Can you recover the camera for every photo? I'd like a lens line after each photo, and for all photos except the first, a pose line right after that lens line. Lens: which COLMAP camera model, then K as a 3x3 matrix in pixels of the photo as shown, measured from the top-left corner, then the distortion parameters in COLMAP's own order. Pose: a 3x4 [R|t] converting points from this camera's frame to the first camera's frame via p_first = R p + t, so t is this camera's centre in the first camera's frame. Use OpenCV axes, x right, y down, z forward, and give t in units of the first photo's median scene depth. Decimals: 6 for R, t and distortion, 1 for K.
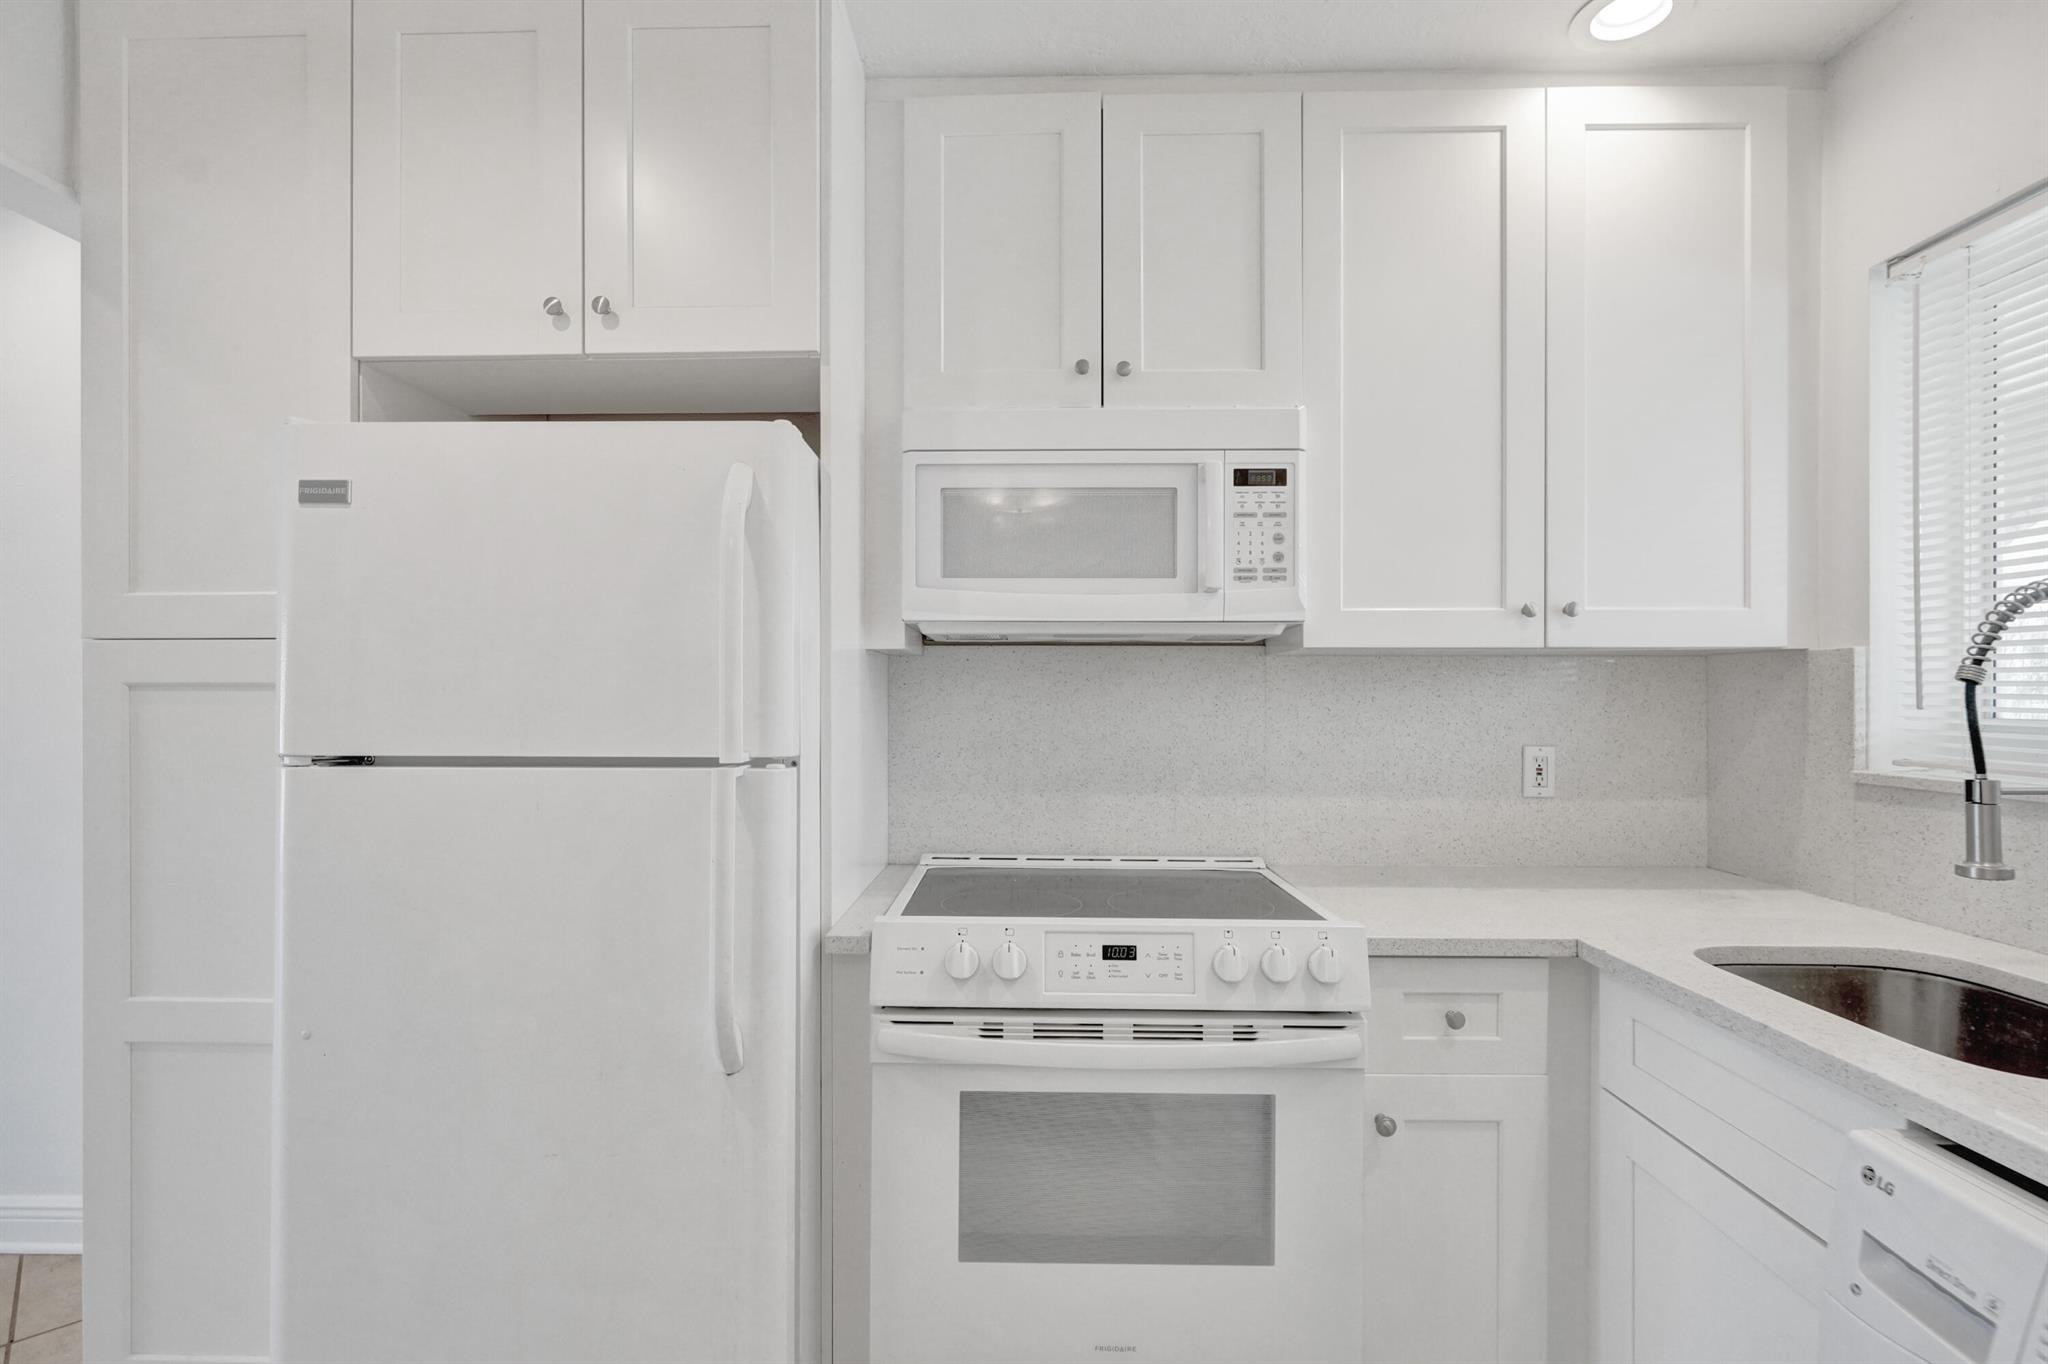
lens RADIAL K [[972.1, 0, 1022.4], [0, 972.1, 692.4], [0, 0, 1]] dist [-0.002710, -0.000444]
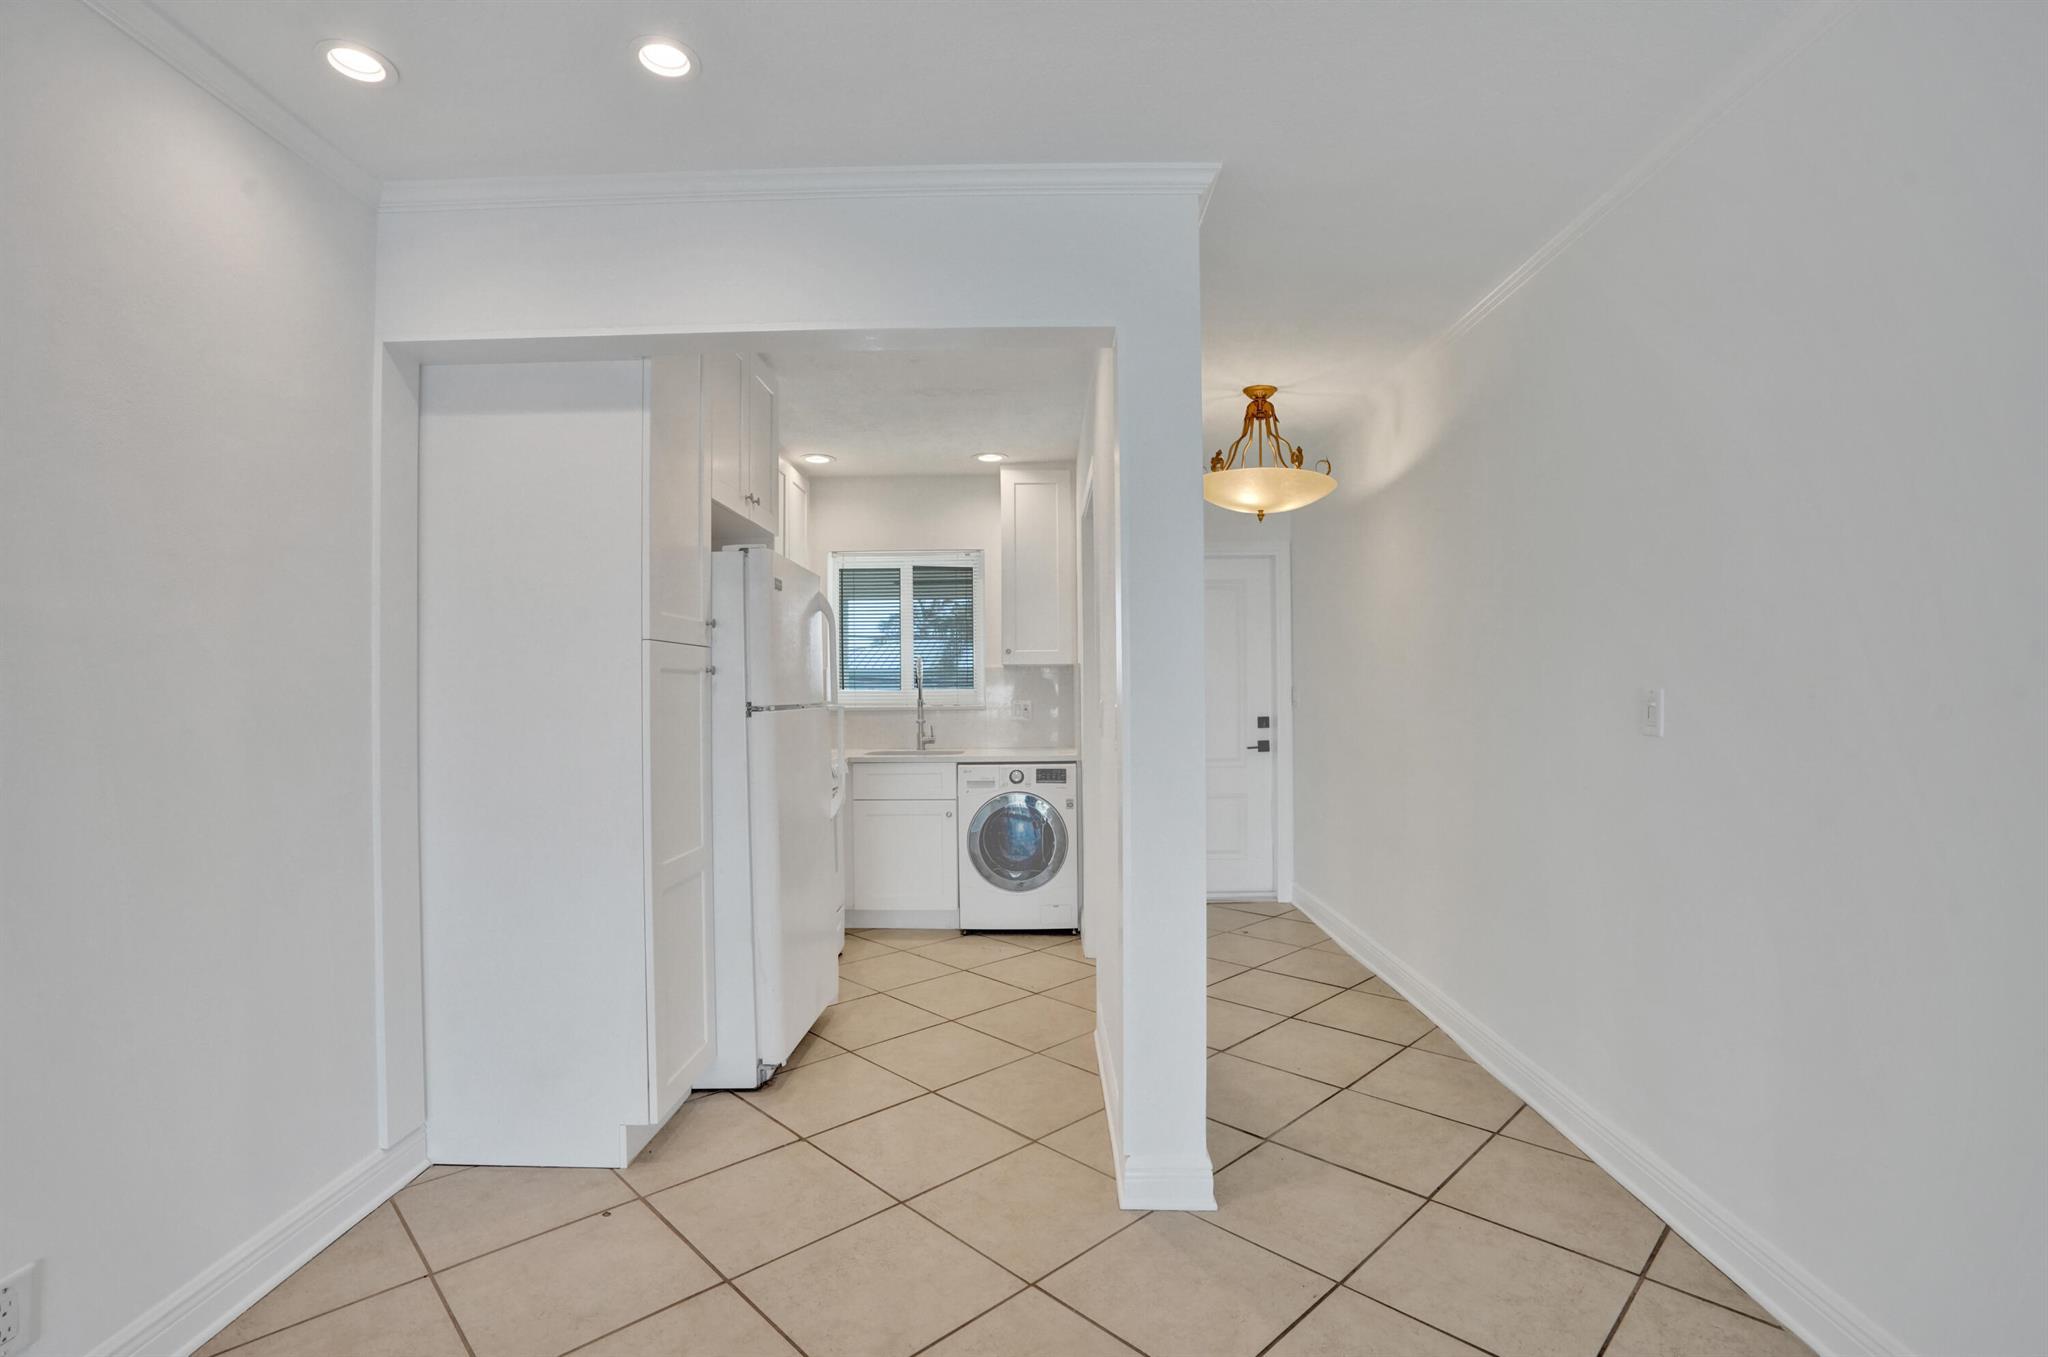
lens RADIAL K [[1006.4, 0, 1025.1], [0, 1006.4, 696.4], [0, 0, 1]] dist [-0.001821, -0.000039]
pose [[-0.012317, -0.005108, 0.999911, -2.707031], [0.008811, 0.999948, 0.005217, 0.035577], [-0.999885, 0.008874, -0.012271, 0.427728]]
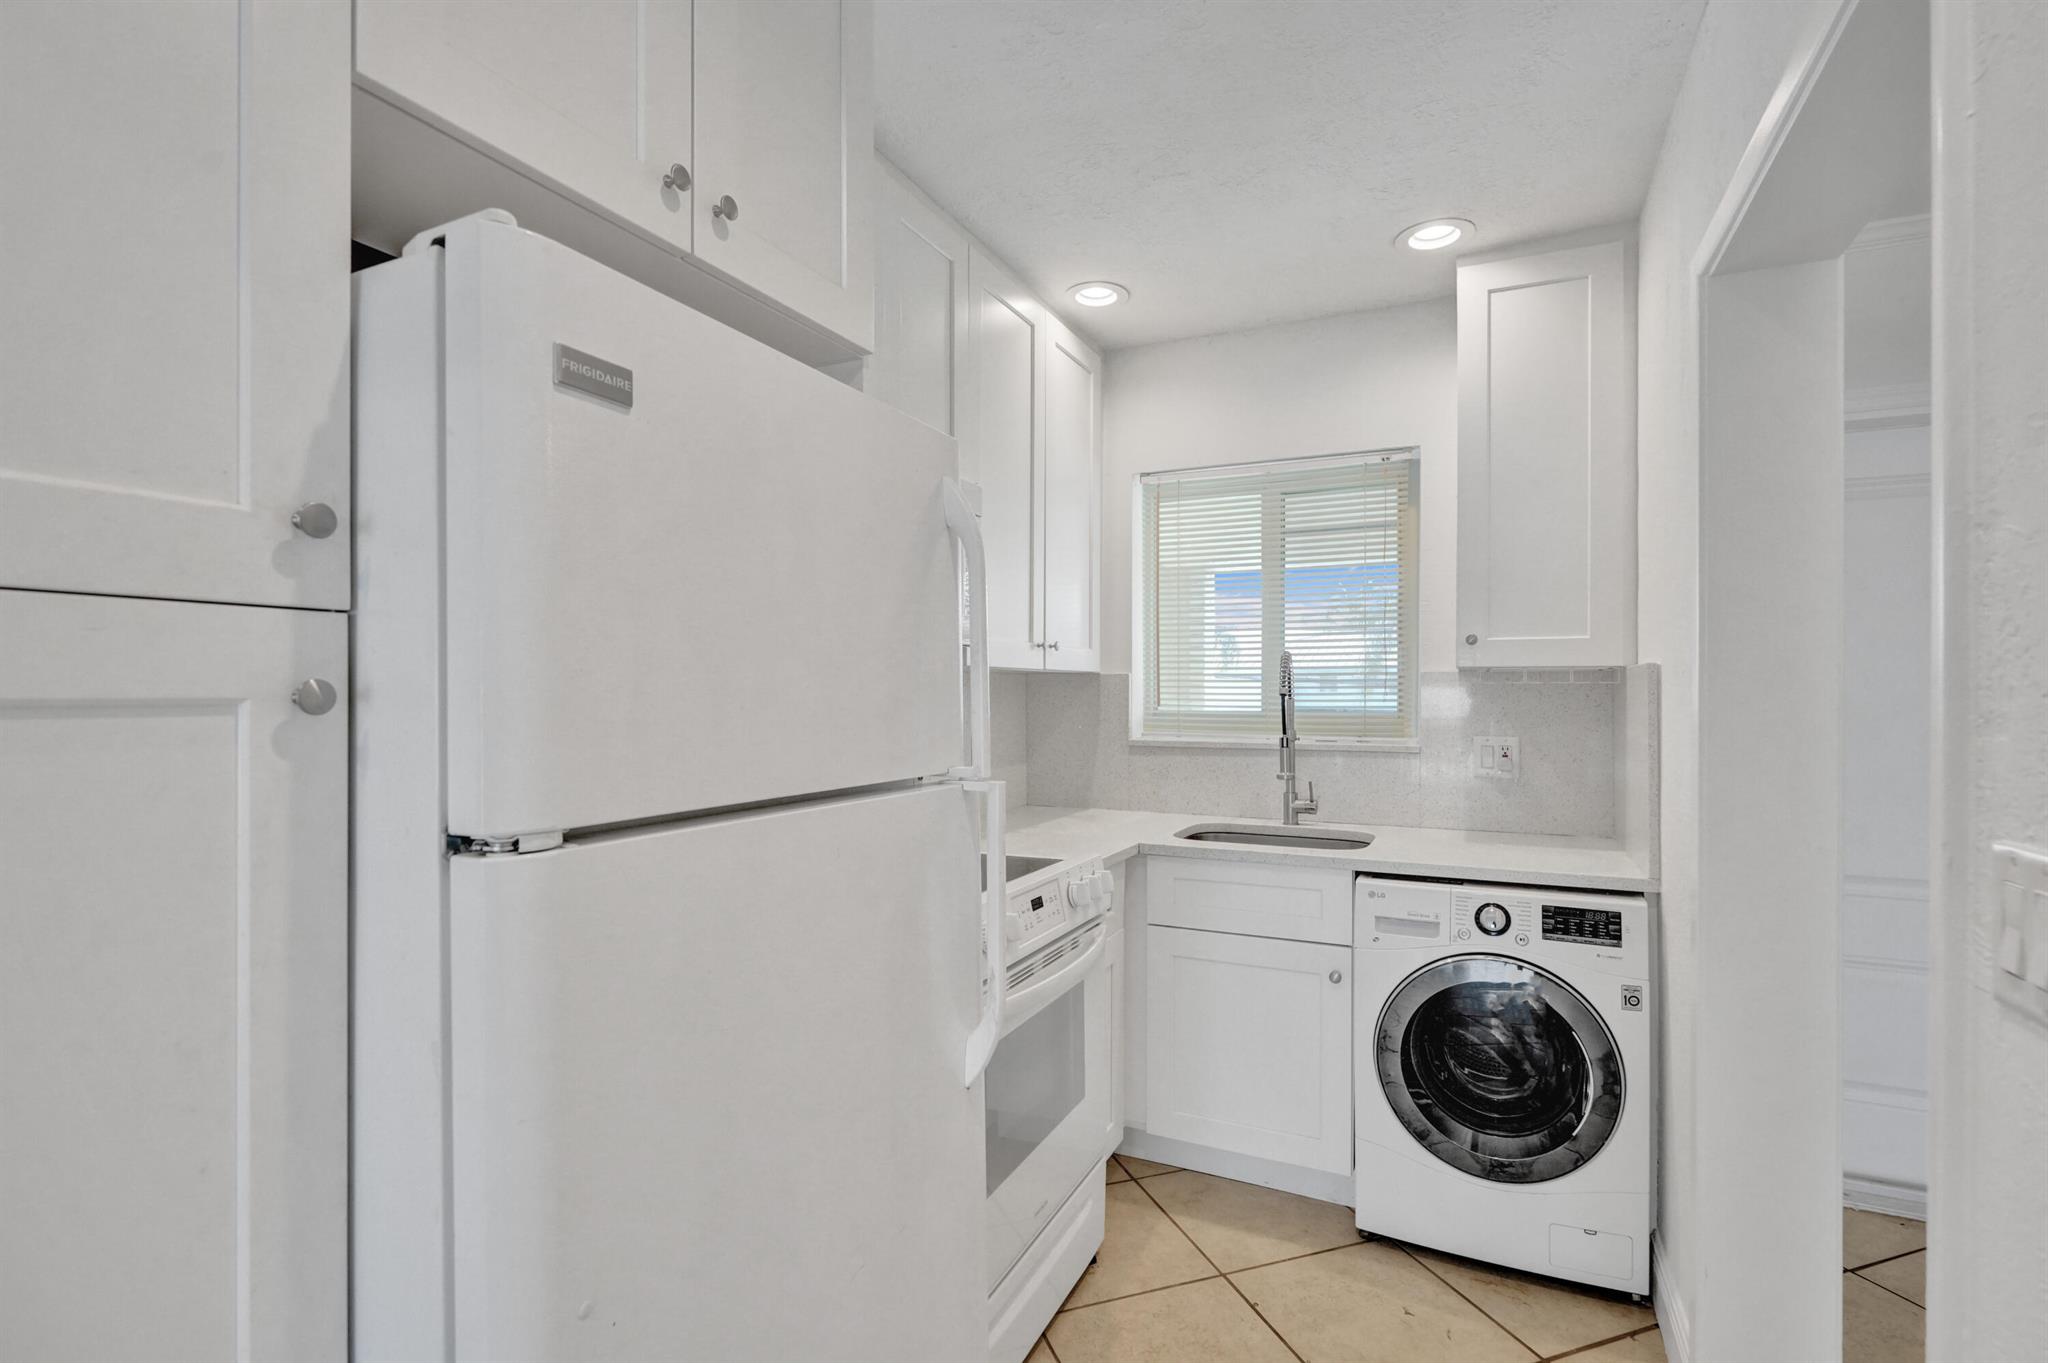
lens RADIAL K [[972.1, 0, 1022.4], [0, 972.1, 691.9], [0, 0, 1]] dist [-0.002710, -0.000444]
pose [[0.404301, -0.000571, 0.914626, -1.037110], [-0.001050, 0.999999, 0.001088, -0.014702], [-0.914626, -0.001400, 0.404299, 0.471300]]
